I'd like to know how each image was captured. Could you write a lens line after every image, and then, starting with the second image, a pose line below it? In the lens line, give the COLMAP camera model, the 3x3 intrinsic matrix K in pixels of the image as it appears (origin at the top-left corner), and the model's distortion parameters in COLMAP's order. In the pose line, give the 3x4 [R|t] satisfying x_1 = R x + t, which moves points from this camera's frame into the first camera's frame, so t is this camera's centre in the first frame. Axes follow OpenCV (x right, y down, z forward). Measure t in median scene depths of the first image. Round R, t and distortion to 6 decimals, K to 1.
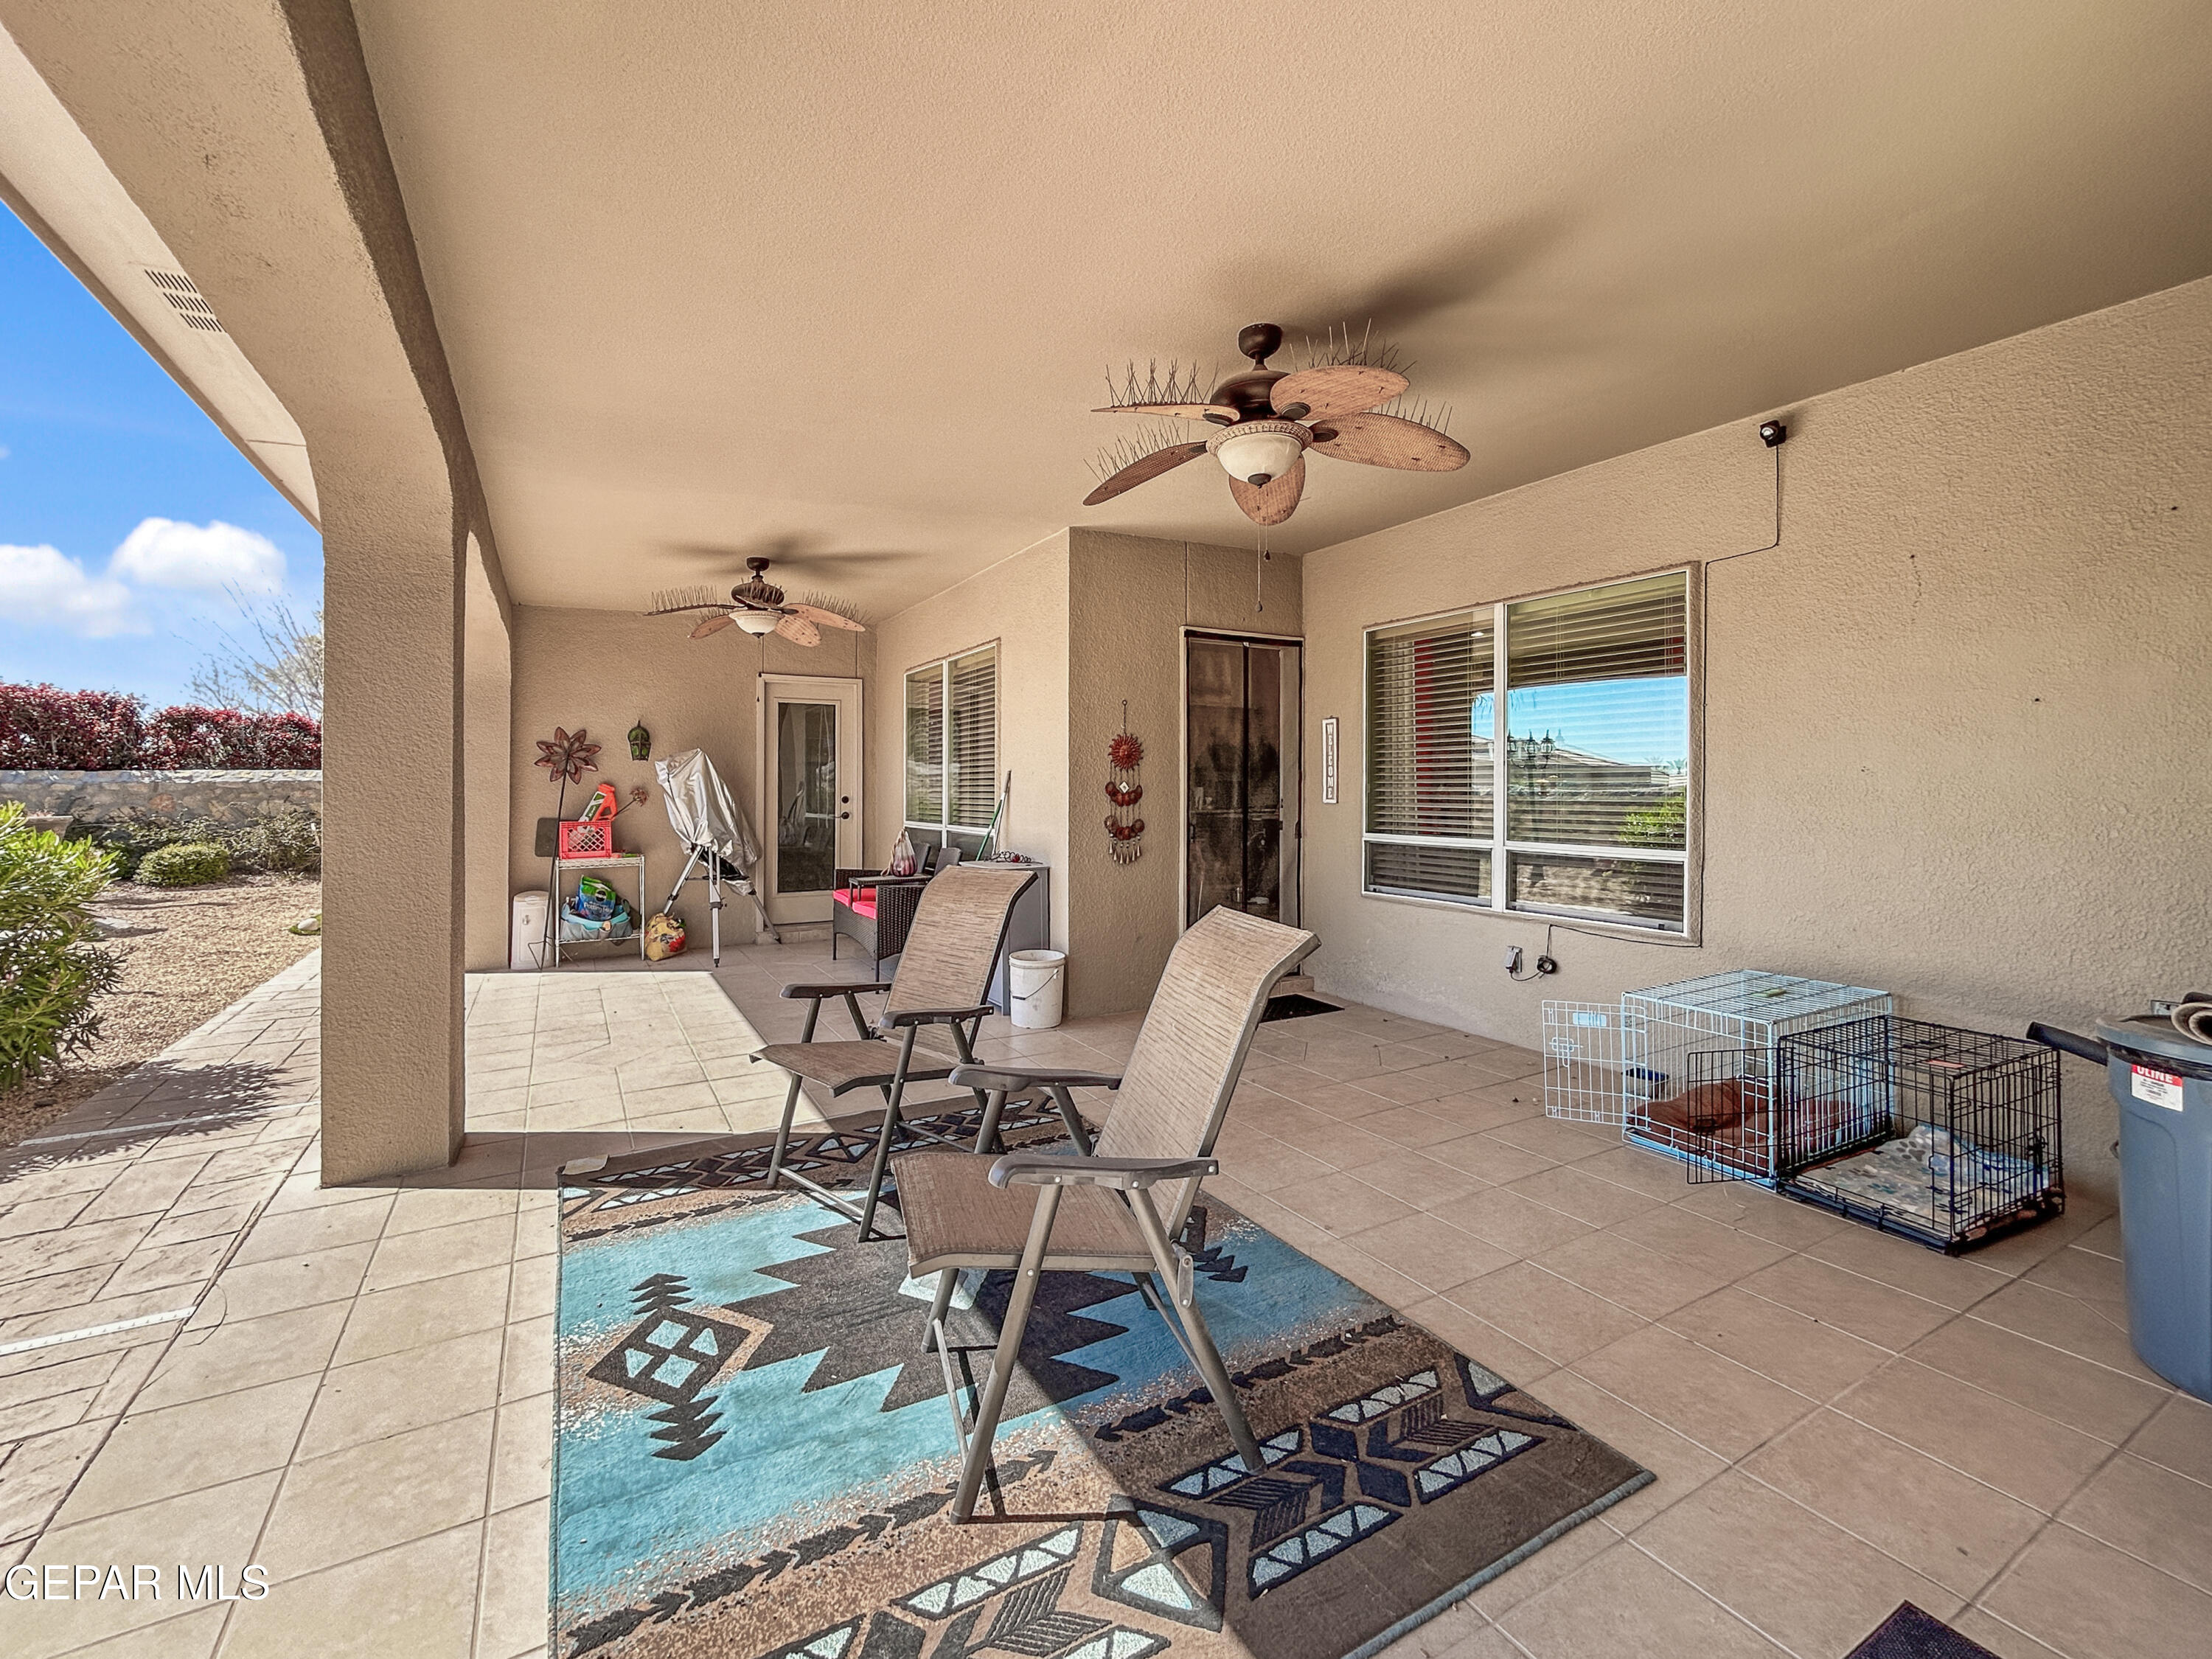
lens RADIAL K [[928.5, 0, 1094.4], [0, 928.5, 829.3], [0, 0, 1]] dist [0.001985, 0.000152]
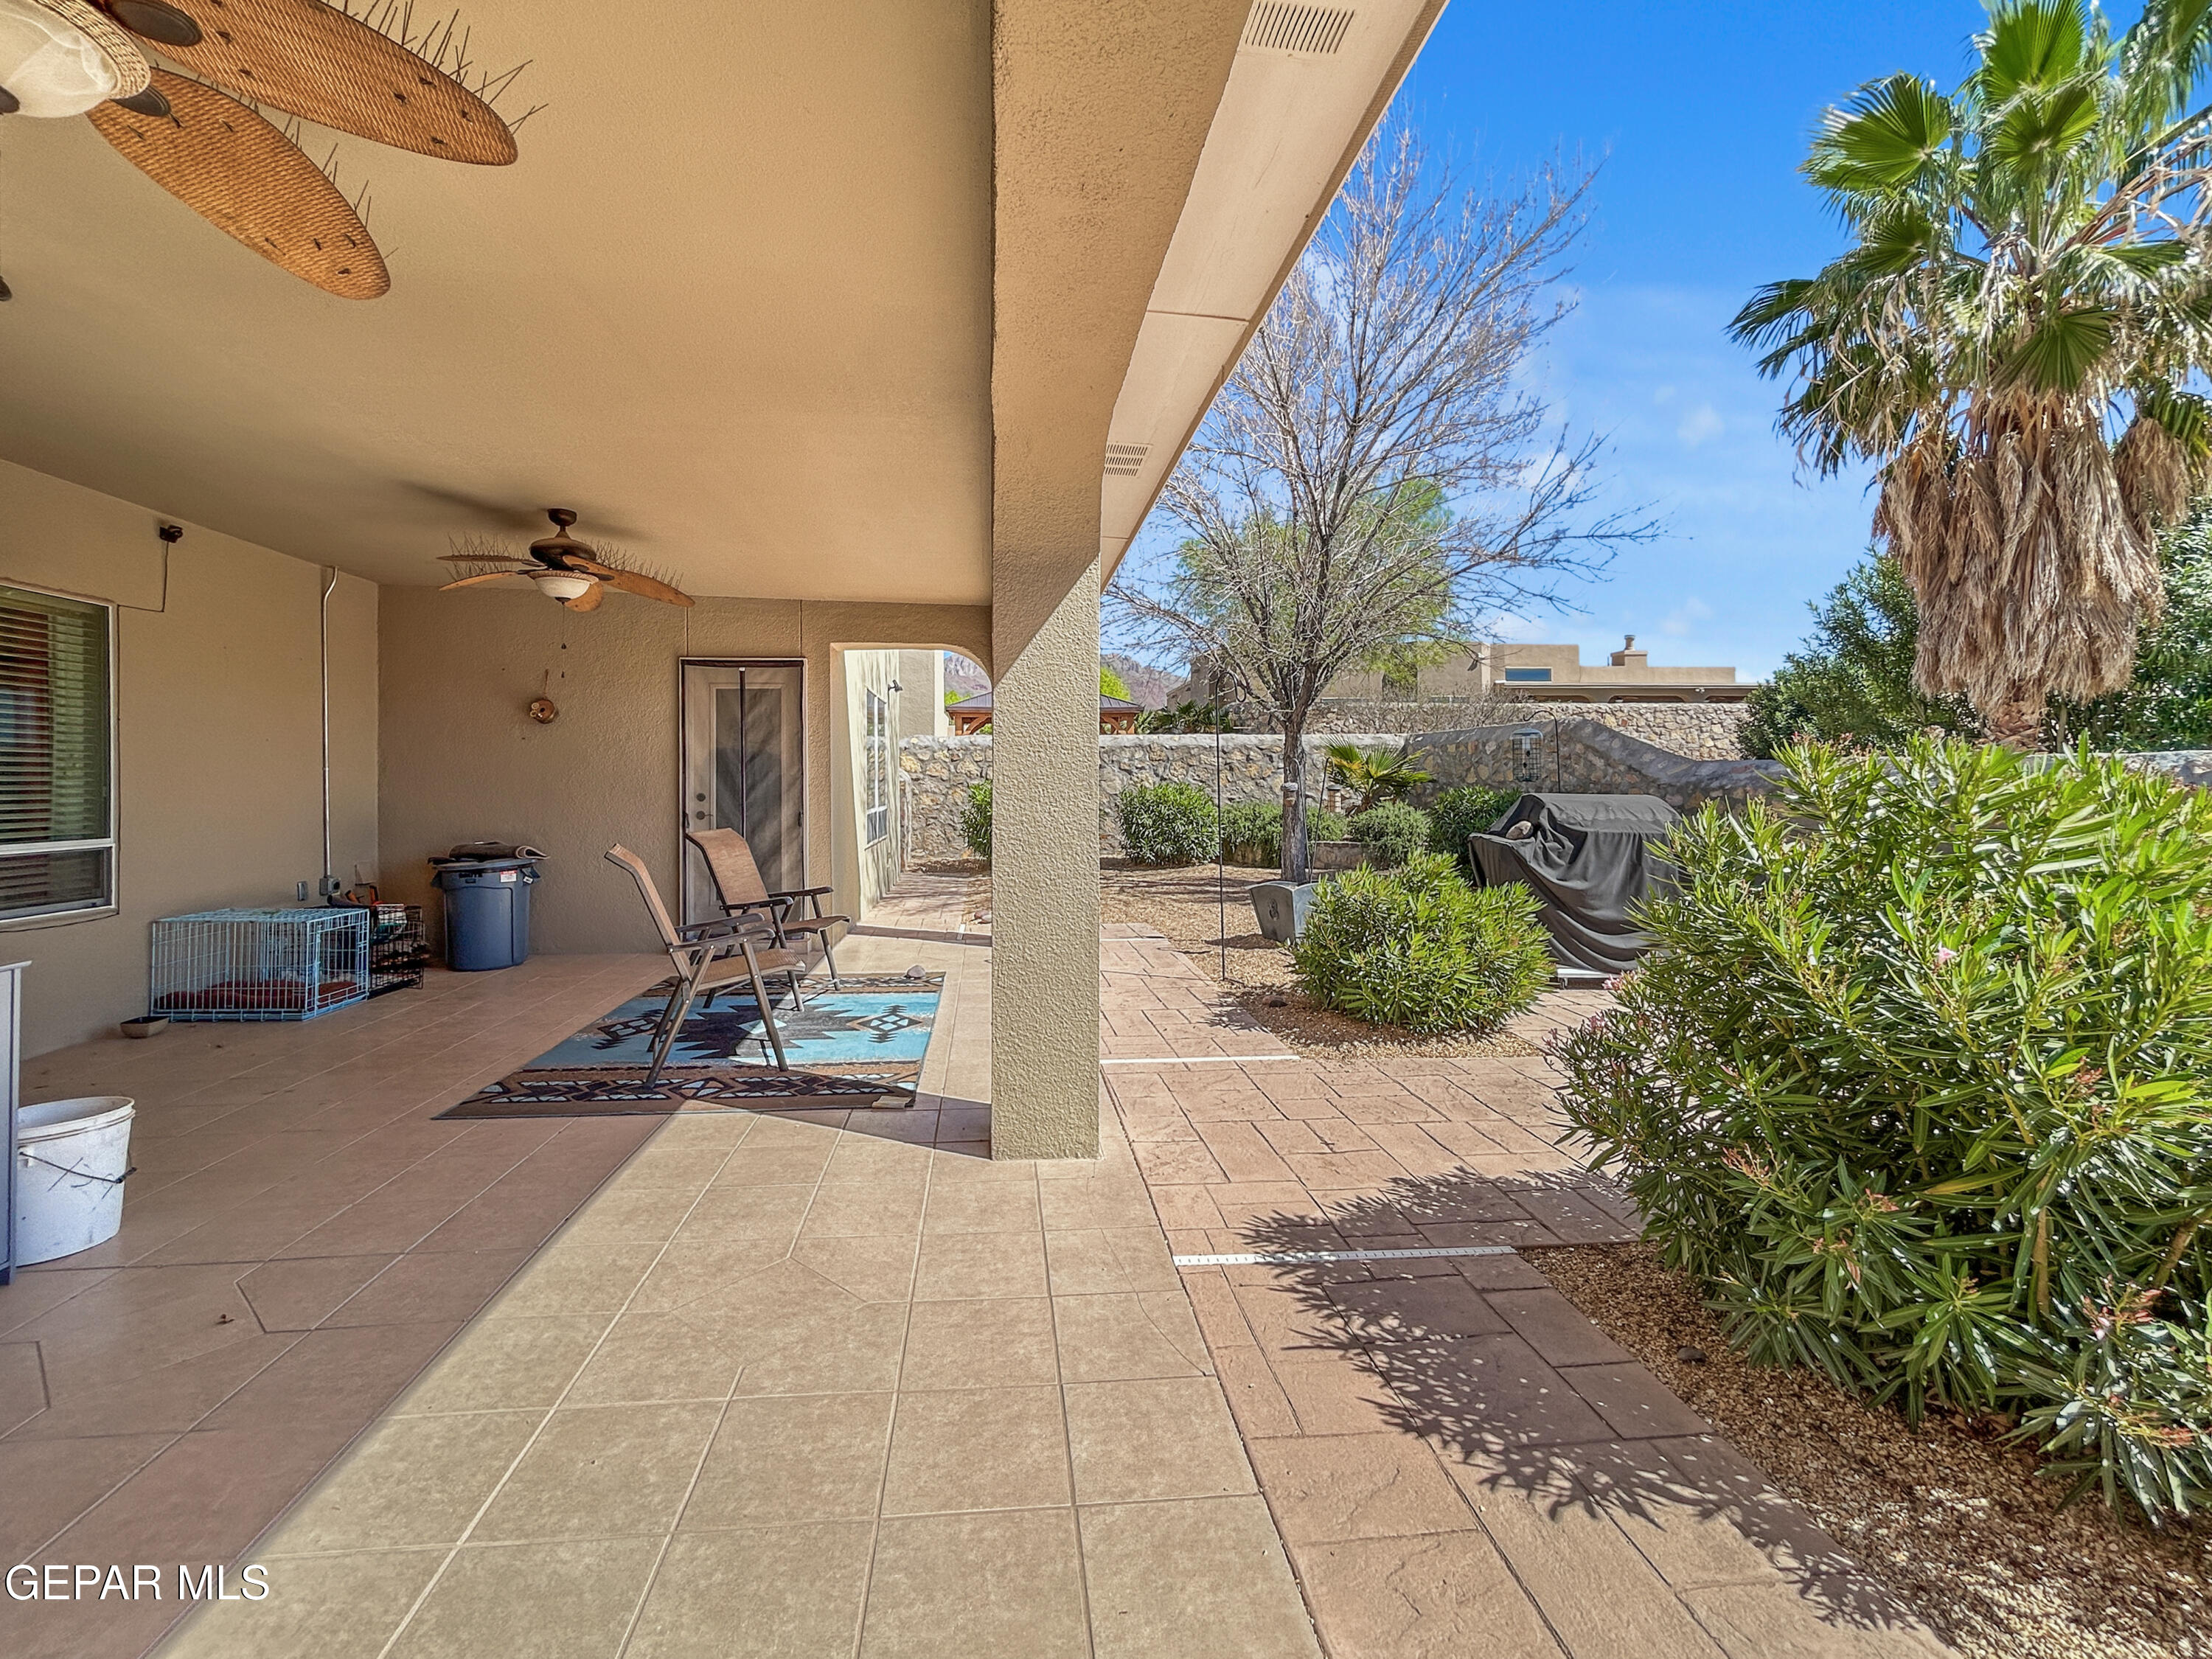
lens RADIAL K [[928.5, 0, 1100.4], [0, 928.5, 811.7], [0, 0, 1]] dist [0.001985, 0.000152]
pose [[-0.920447, -0.005112, 0.390834, -1.301537], [0.025177, 0.997063, 0.072336, -0.077936], [-0.390056, 0.076421, -0.917615, 2.037090]]
